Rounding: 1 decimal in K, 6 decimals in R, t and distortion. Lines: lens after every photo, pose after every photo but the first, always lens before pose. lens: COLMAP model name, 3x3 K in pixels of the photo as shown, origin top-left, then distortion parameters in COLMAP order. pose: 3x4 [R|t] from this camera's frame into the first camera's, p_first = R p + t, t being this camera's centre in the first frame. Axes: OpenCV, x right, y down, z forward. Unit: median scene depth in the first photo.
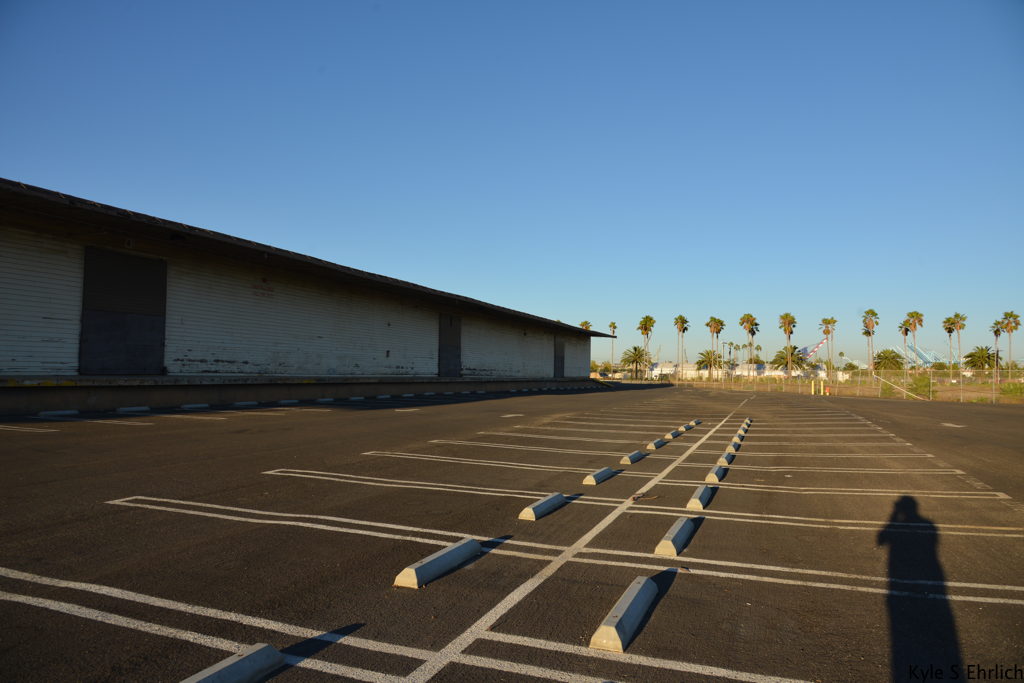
lens RADIAL K [[698.5, 0, 510.5], [0, 698.5, 321.2], [0, 0, 1]] dist [-0.045229, 0.003925]
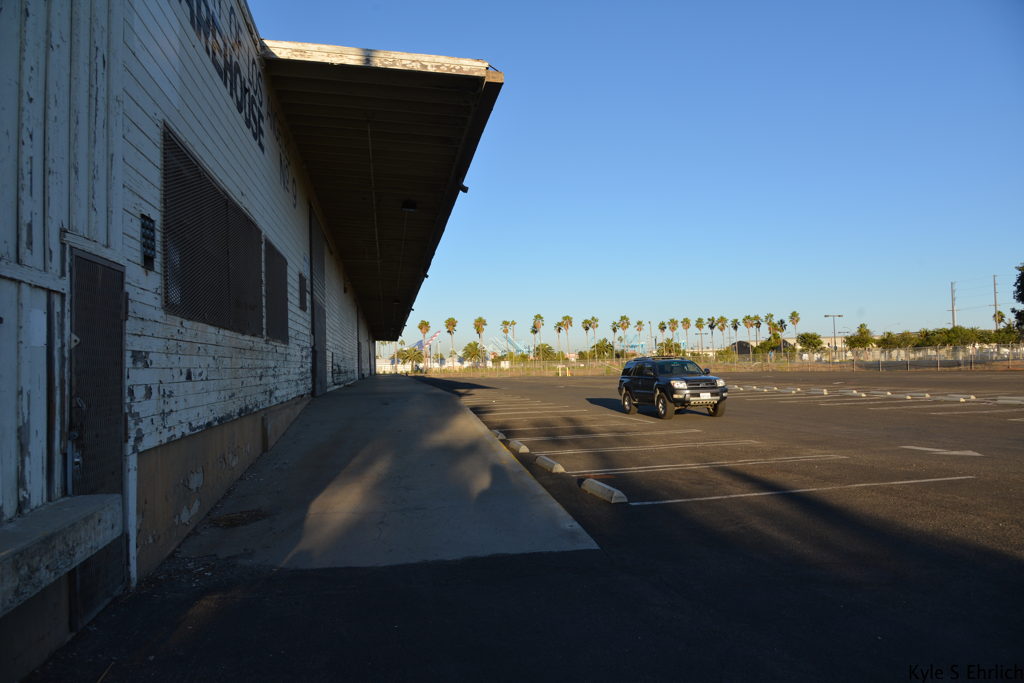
lens RADIAL K [[697.0, 0, 510.3], [0, 697.0, 340.7], [0, 0, 1]] dist [-0.035006, 0.005300]
pose [[0.856019, -0.026350, 0.516273, -0.380706], [0.008176, 0.999265, 0.037446, -0.027339], [-0.516880, -0.027834, 0.855605, -0.236091]]
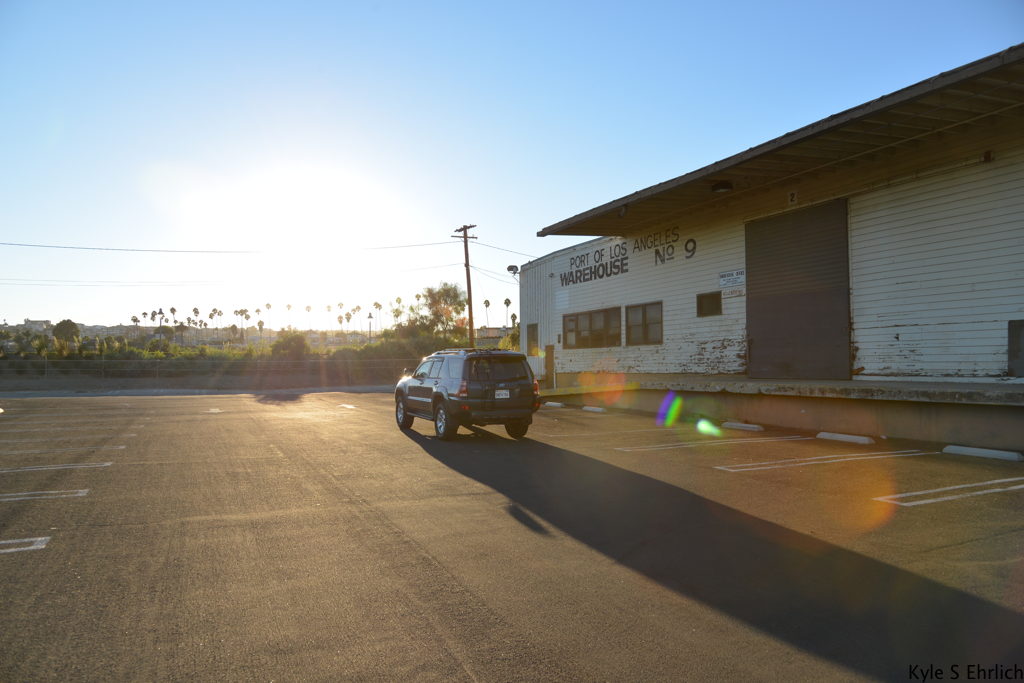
lens RADIAL K [[698.0, 0, 511.3], [0, 698.0, 343.3], [0, 0, 1]] dist [-0.036222, 0.004741]
pose [[-0.701983, -0.036726, -0.711246, -0.070640], [0.046688, 0.994148, -0.097413, 0.006066], [0.710661, -0.101589, -0.696161, 0.098834]]
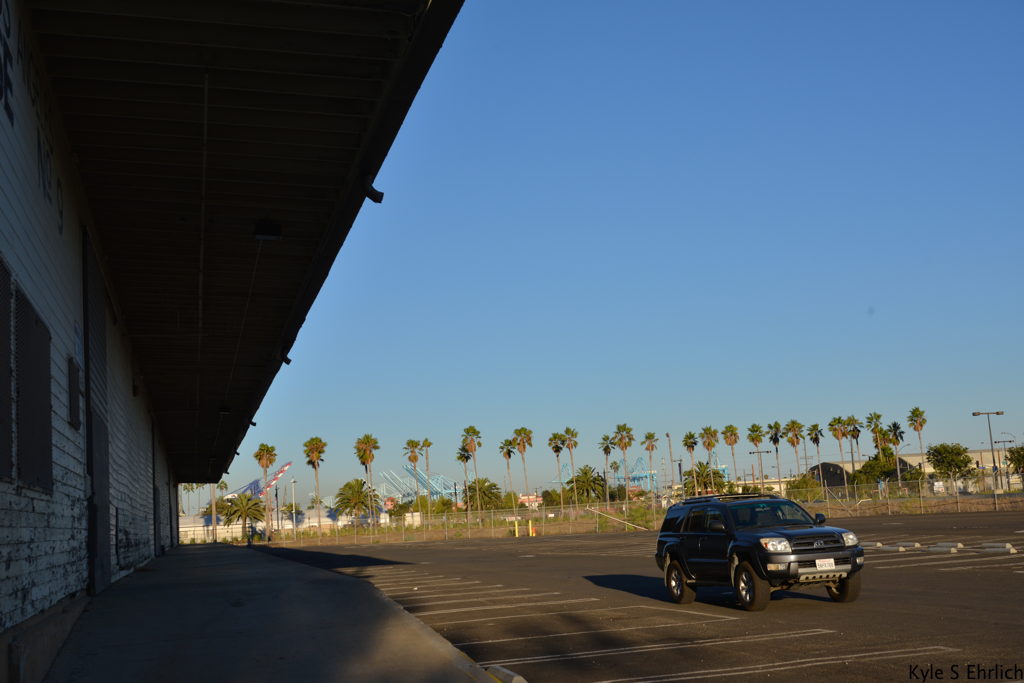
lens RADIAL K [[1236.7, 0, 509.5], [0, 1236.7, 344.1], [0, 0, 1]] dist [-0.024552, 0.029387]
pose [[0.814217, 0.007189, 0.580516, -0.382469], [0.037922, 0.997129, -0.065537, -0.027056], [-0.579320, 0.075376, 0.811607, -0.223092]]
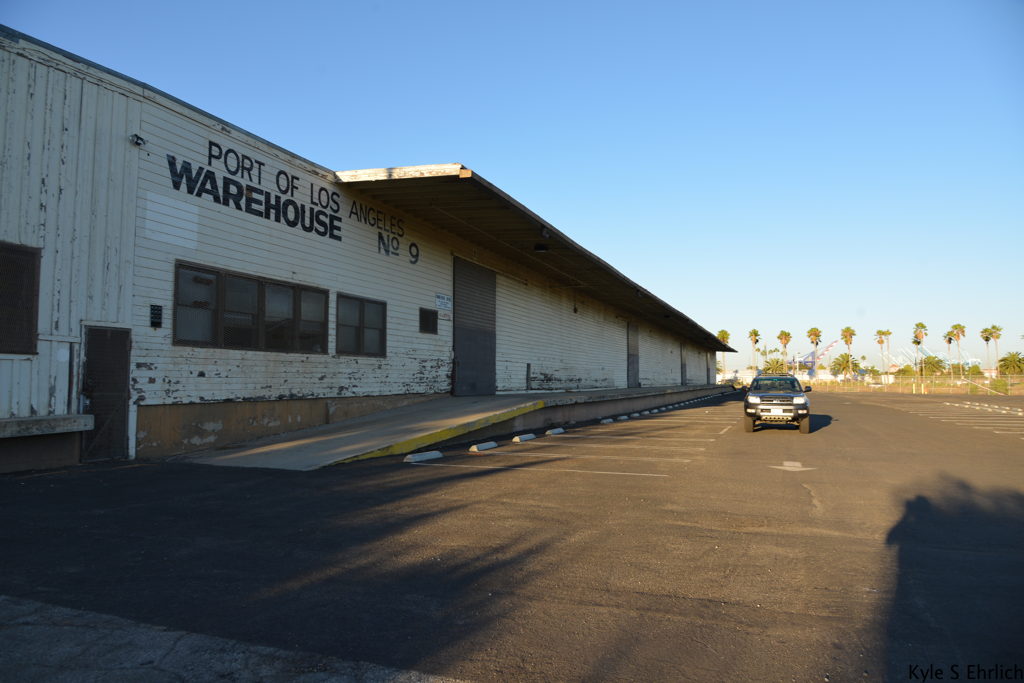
lens RADIAL K [[694.1, 0, 510.4], [0, 694.1, 343.1], [0, 0, 1]] dist [-0.039032, 0.005938]
pose [[0.999835, -0.016928, -0.006580, -0.296265], [0.017061, 0.999639, 0.020742, -0.030390], [0.006227, -0.020851, 0.999763, -0.314001]]
